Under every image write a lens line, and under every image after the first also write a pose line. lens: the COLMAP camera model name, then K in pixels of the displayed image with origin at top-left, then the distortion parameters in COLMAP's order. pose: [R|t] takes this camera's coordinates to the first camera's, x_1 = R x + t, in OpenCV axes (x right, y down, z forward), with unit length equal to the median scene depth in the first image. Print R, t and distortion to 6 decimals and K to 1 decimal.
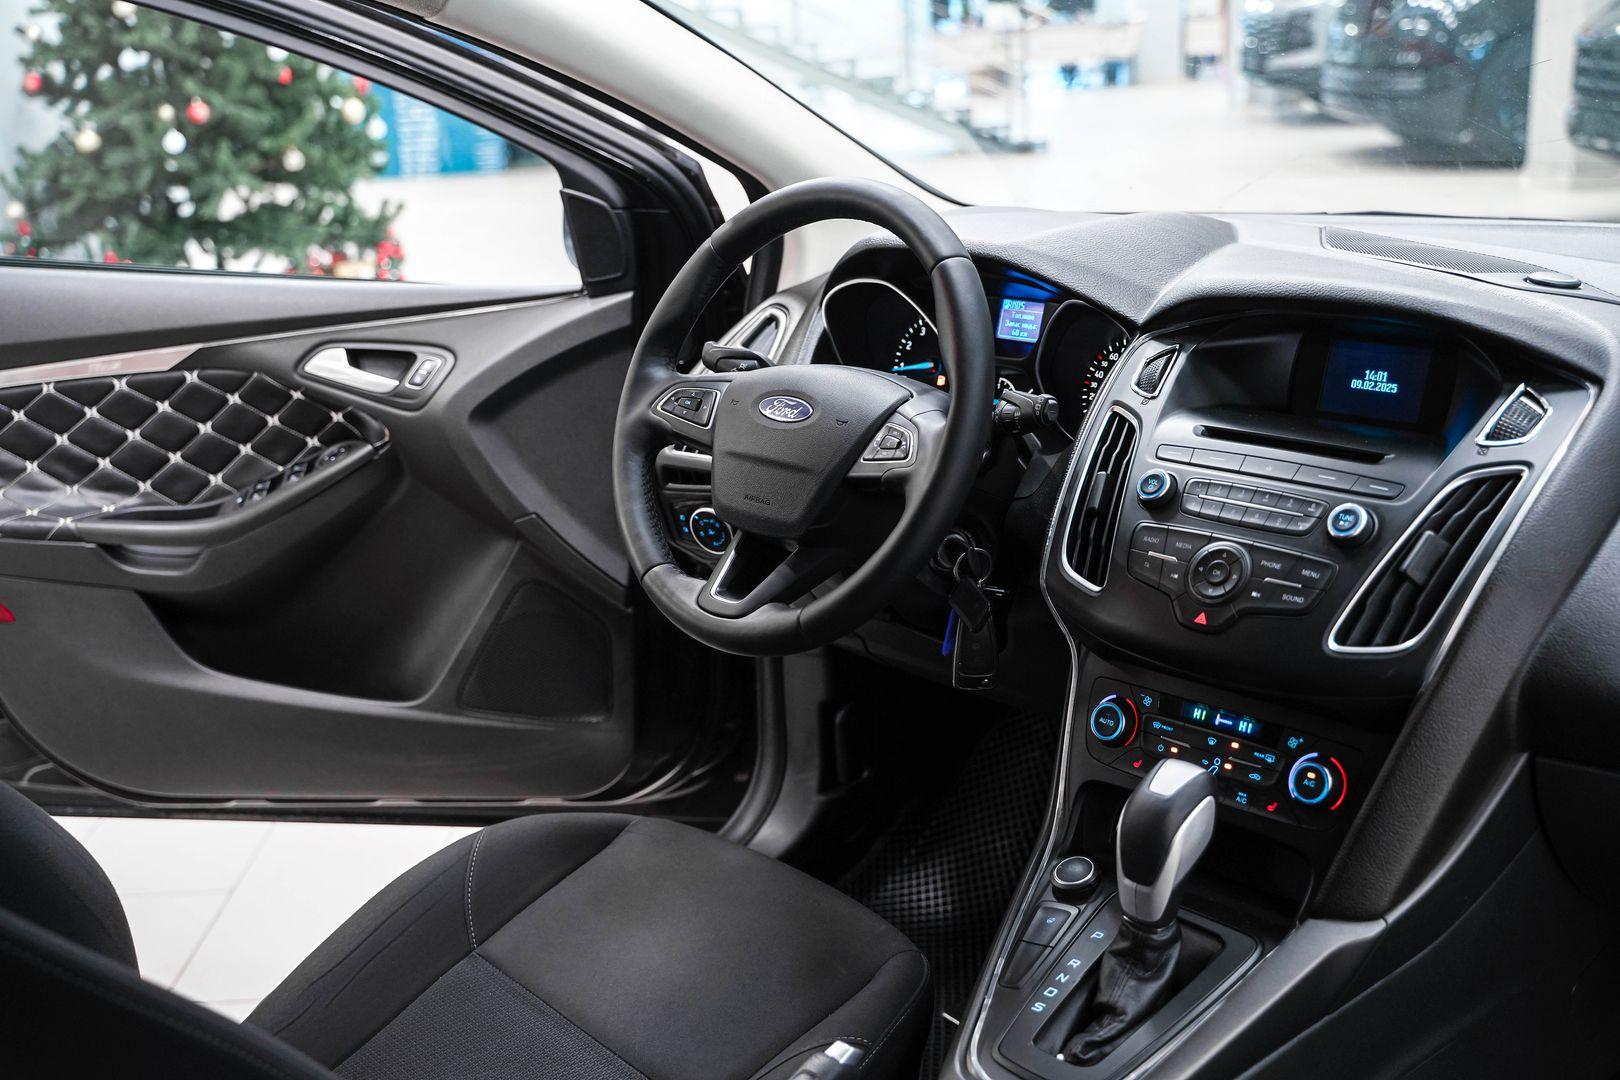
lens RADIAL K [[1666.7, 0, 813.2], [0, 1666.7, 544.8], [0, 0, 1]] dist [-0.010819, 0.000000]
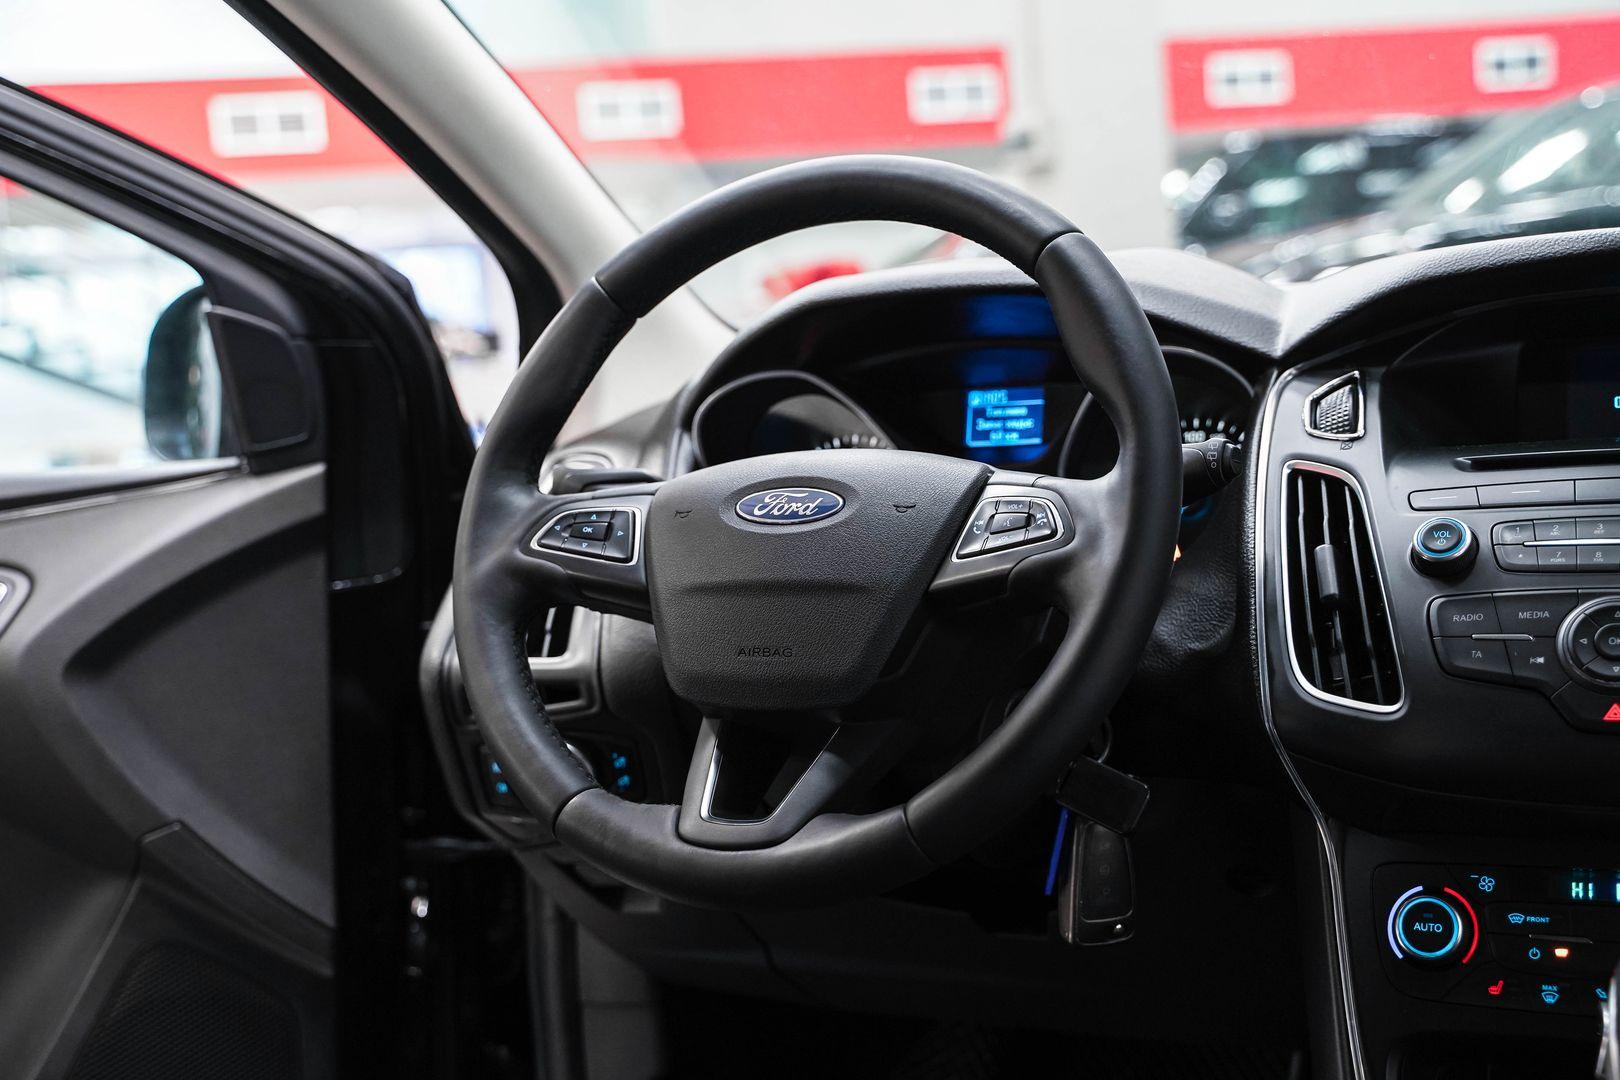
lens RADIAL K [[1994.7, 0, 806.6], [0, 1994.7, 532.0], [0, 0, 1]] dist [0.014670, 0.000000]
pose [[0.949303, -0.051887, 0.310052, -0.215241], [0.121148, 0.970486, -0.208516, 0.074129], [-0.290082, 0.235507, 0.927571, 0.284975]]
